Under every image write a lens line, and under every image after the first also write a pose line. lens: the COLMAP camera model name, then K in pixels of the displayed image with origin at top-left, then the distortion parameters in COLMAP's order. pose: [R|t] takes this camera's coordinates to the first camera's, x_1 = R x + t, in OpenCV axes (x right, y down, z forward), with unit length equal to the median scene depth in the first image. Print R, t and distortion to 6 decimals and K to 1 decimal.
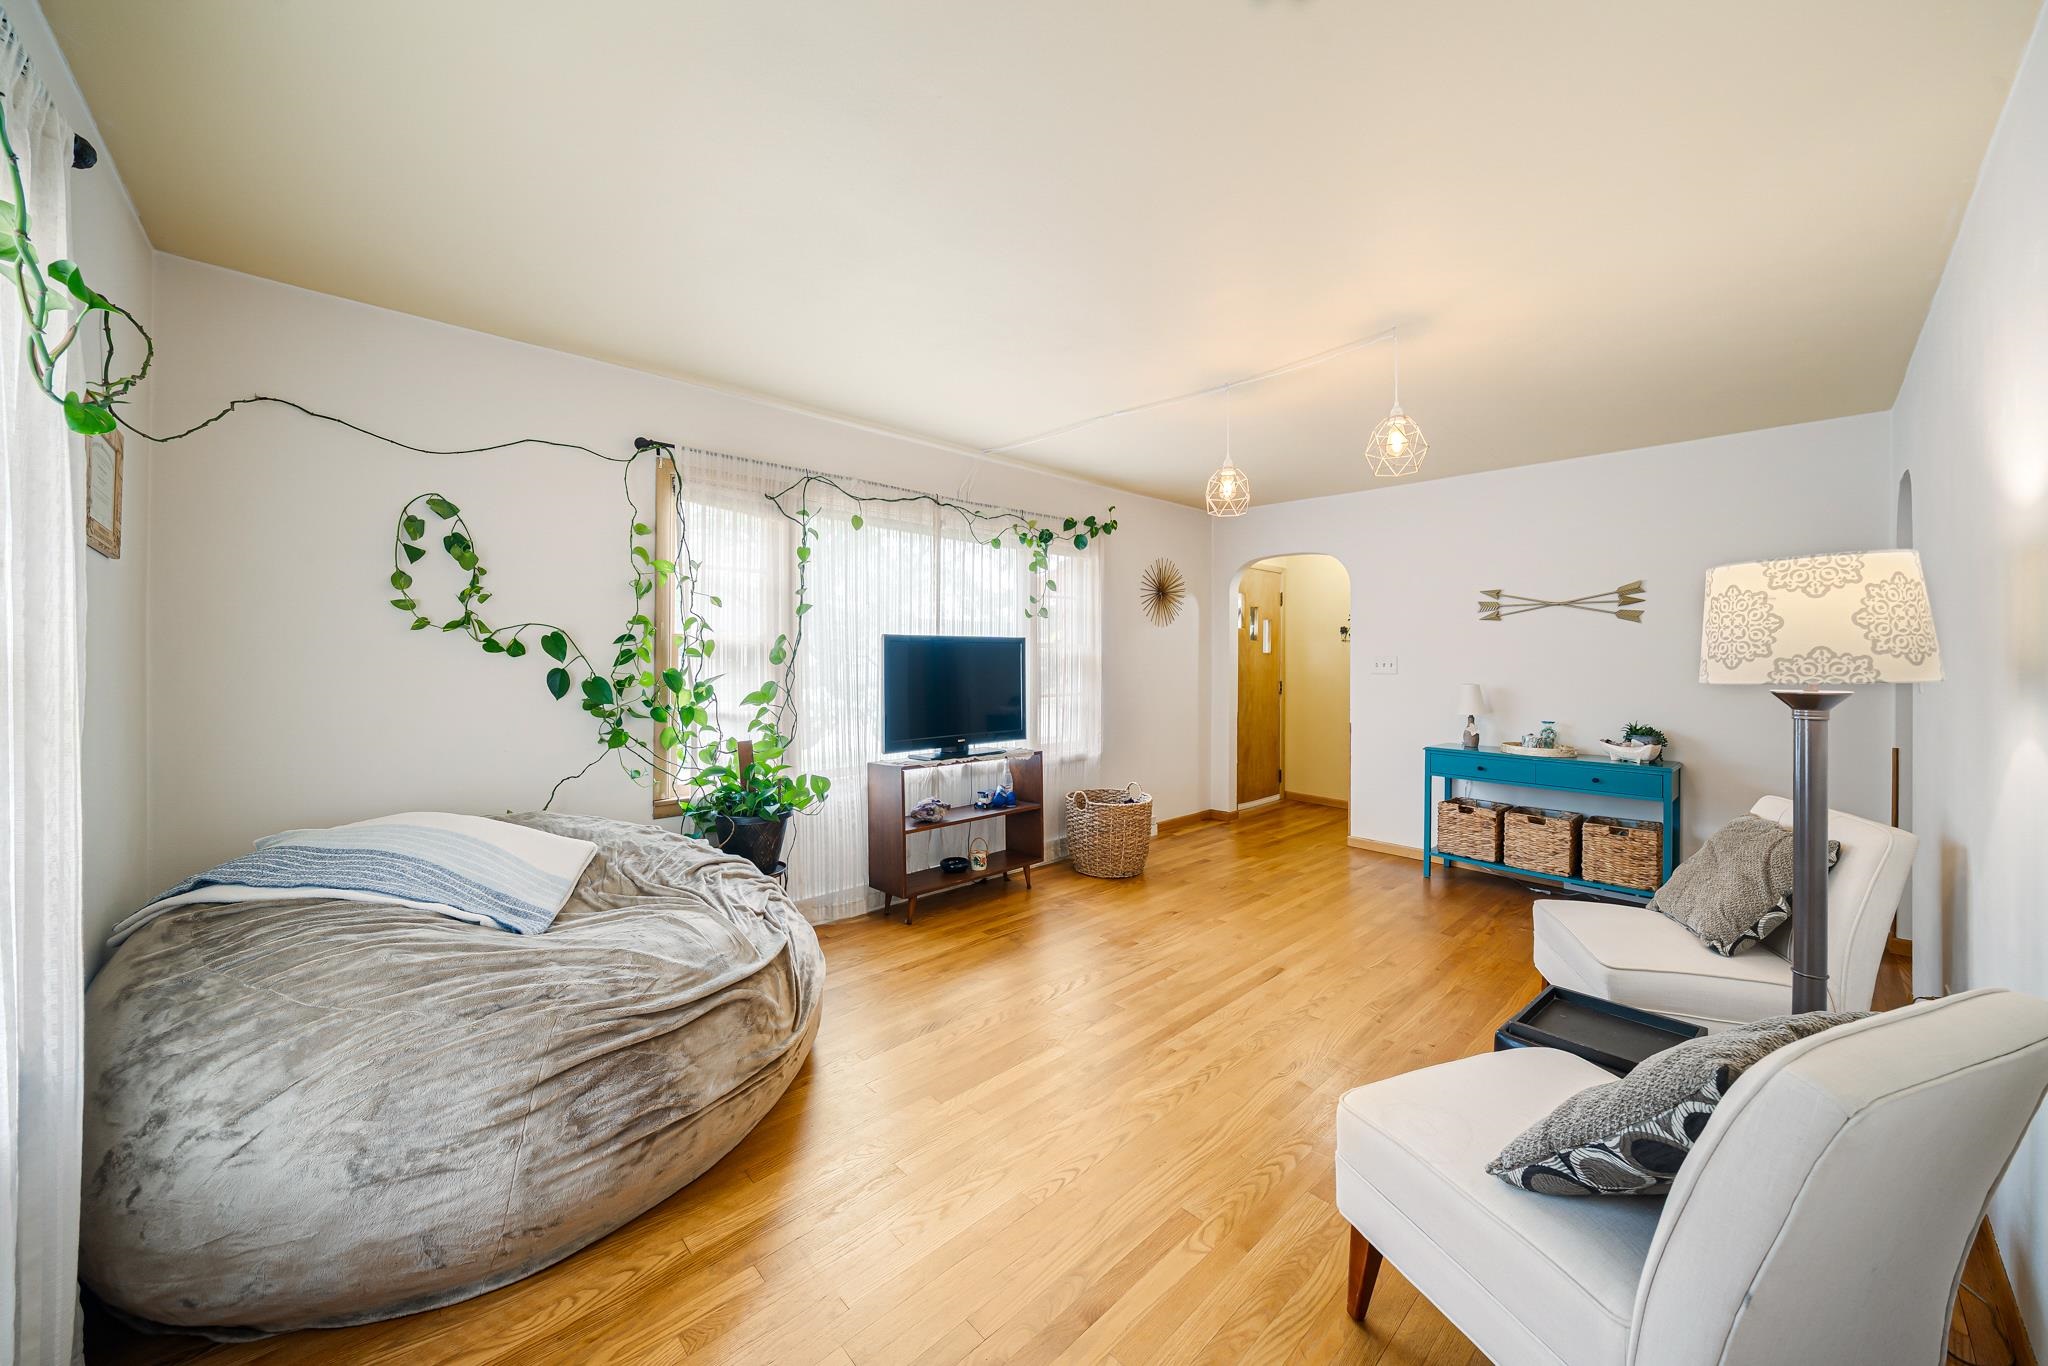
lens RADIAL K [[713.7, 0, 1017.3], [0, 713.7, 663.1], [0, 0, 1]] dist [-0.006869, 0.000191]
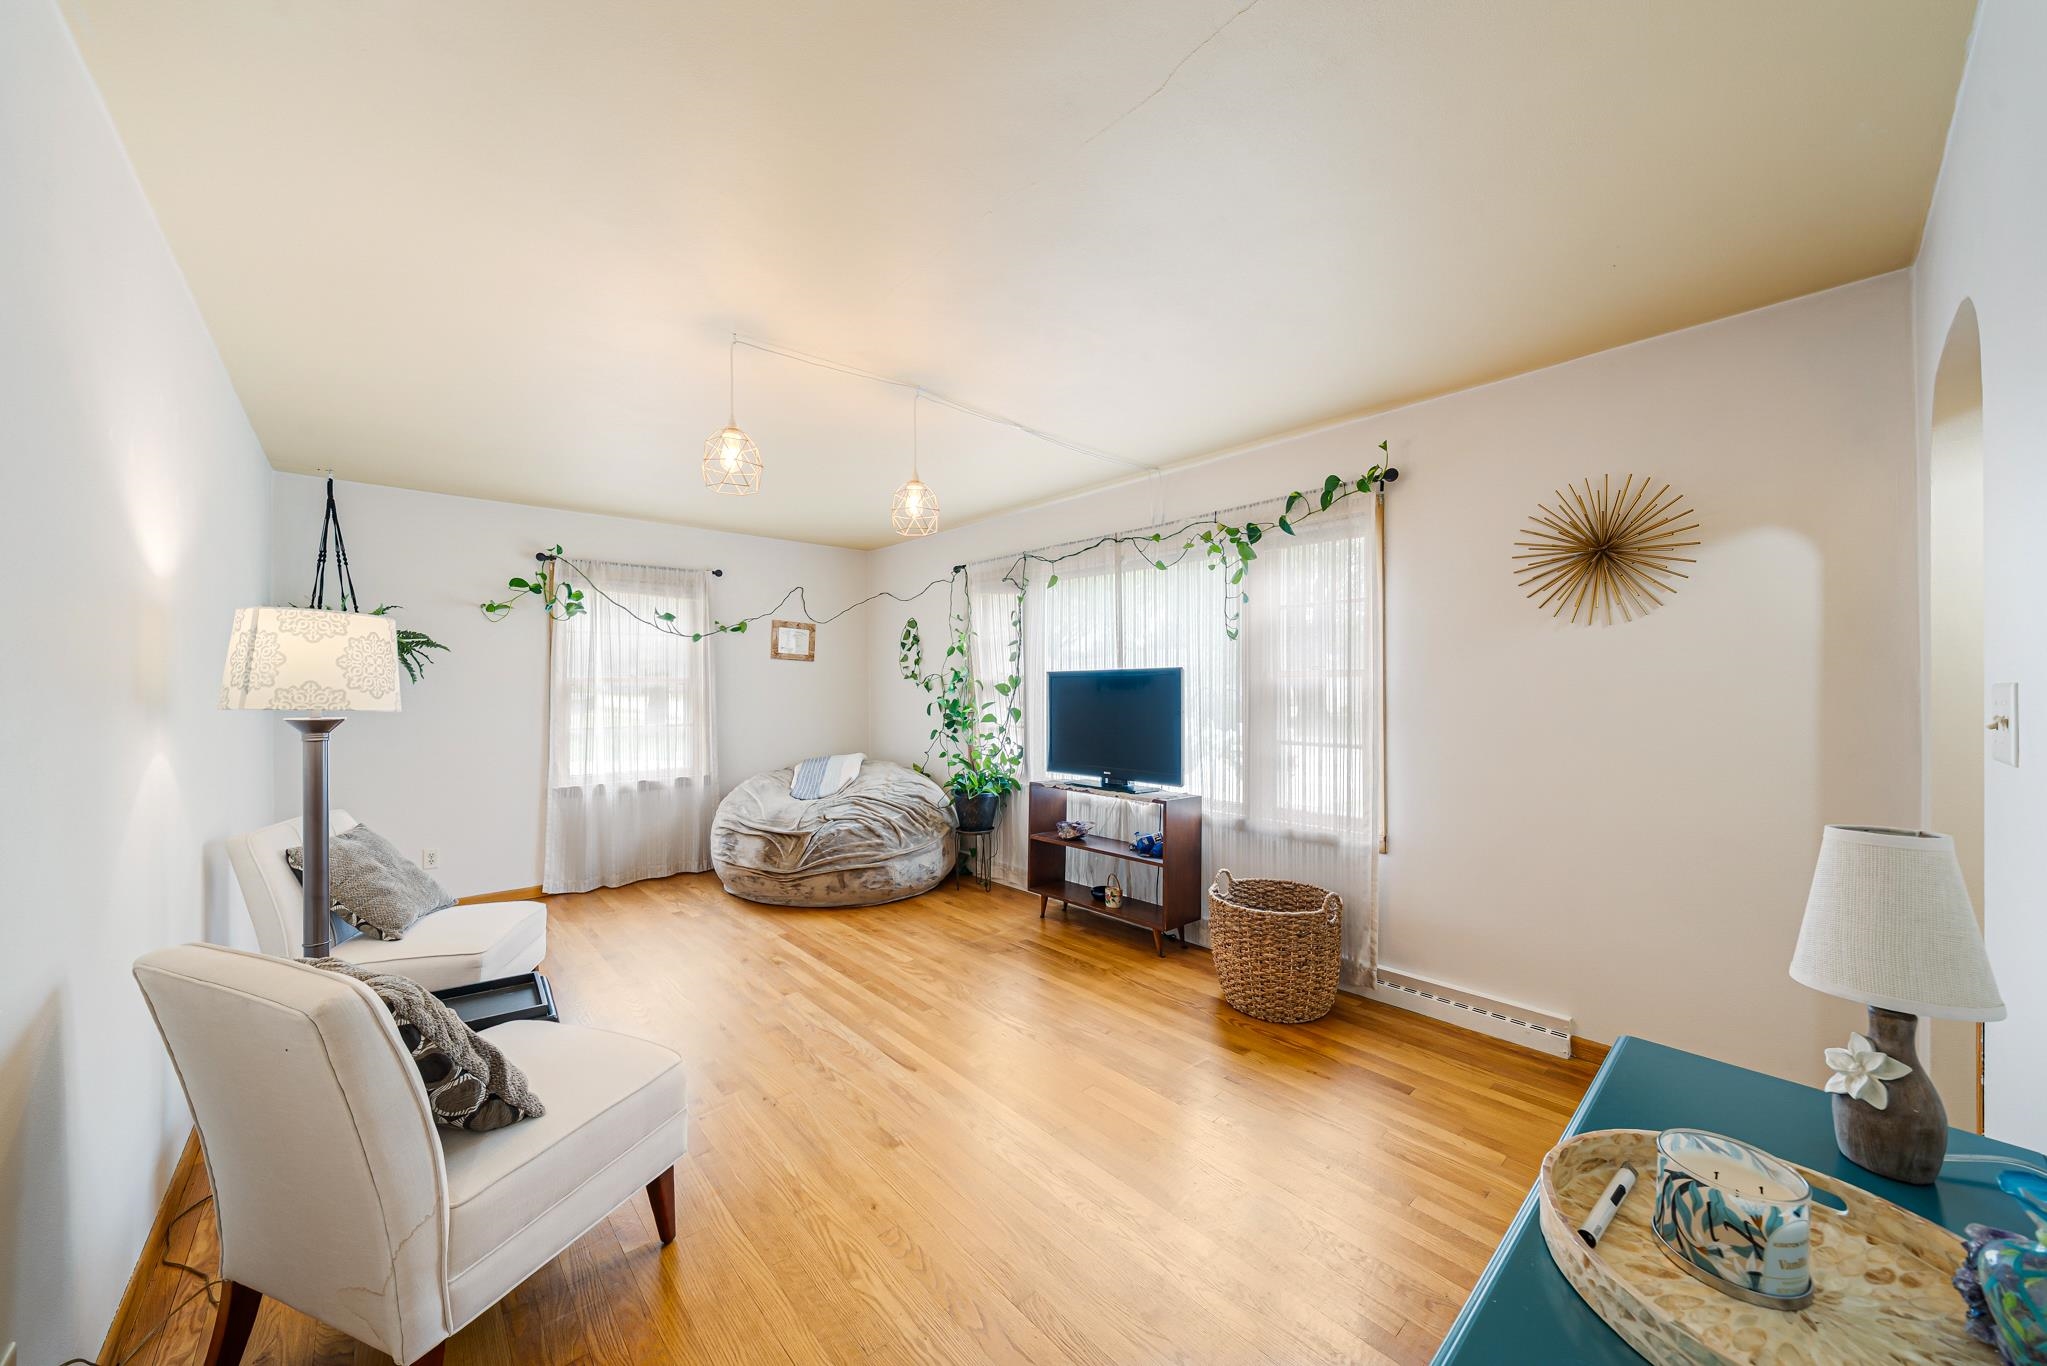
lens RADIAL K [[713.3, 0, 1016.3], [0, 713.3, 688.5], [0, 0, 1]] dist [-0.006869, 0.000191]
pose [[-0.006112, 0.001026, -0.999981, 0.919523], [-0.003738, 0.999992, 0.001049, -0.011498], [0.999974, 0.003744, -0.006109, 0.861799]]
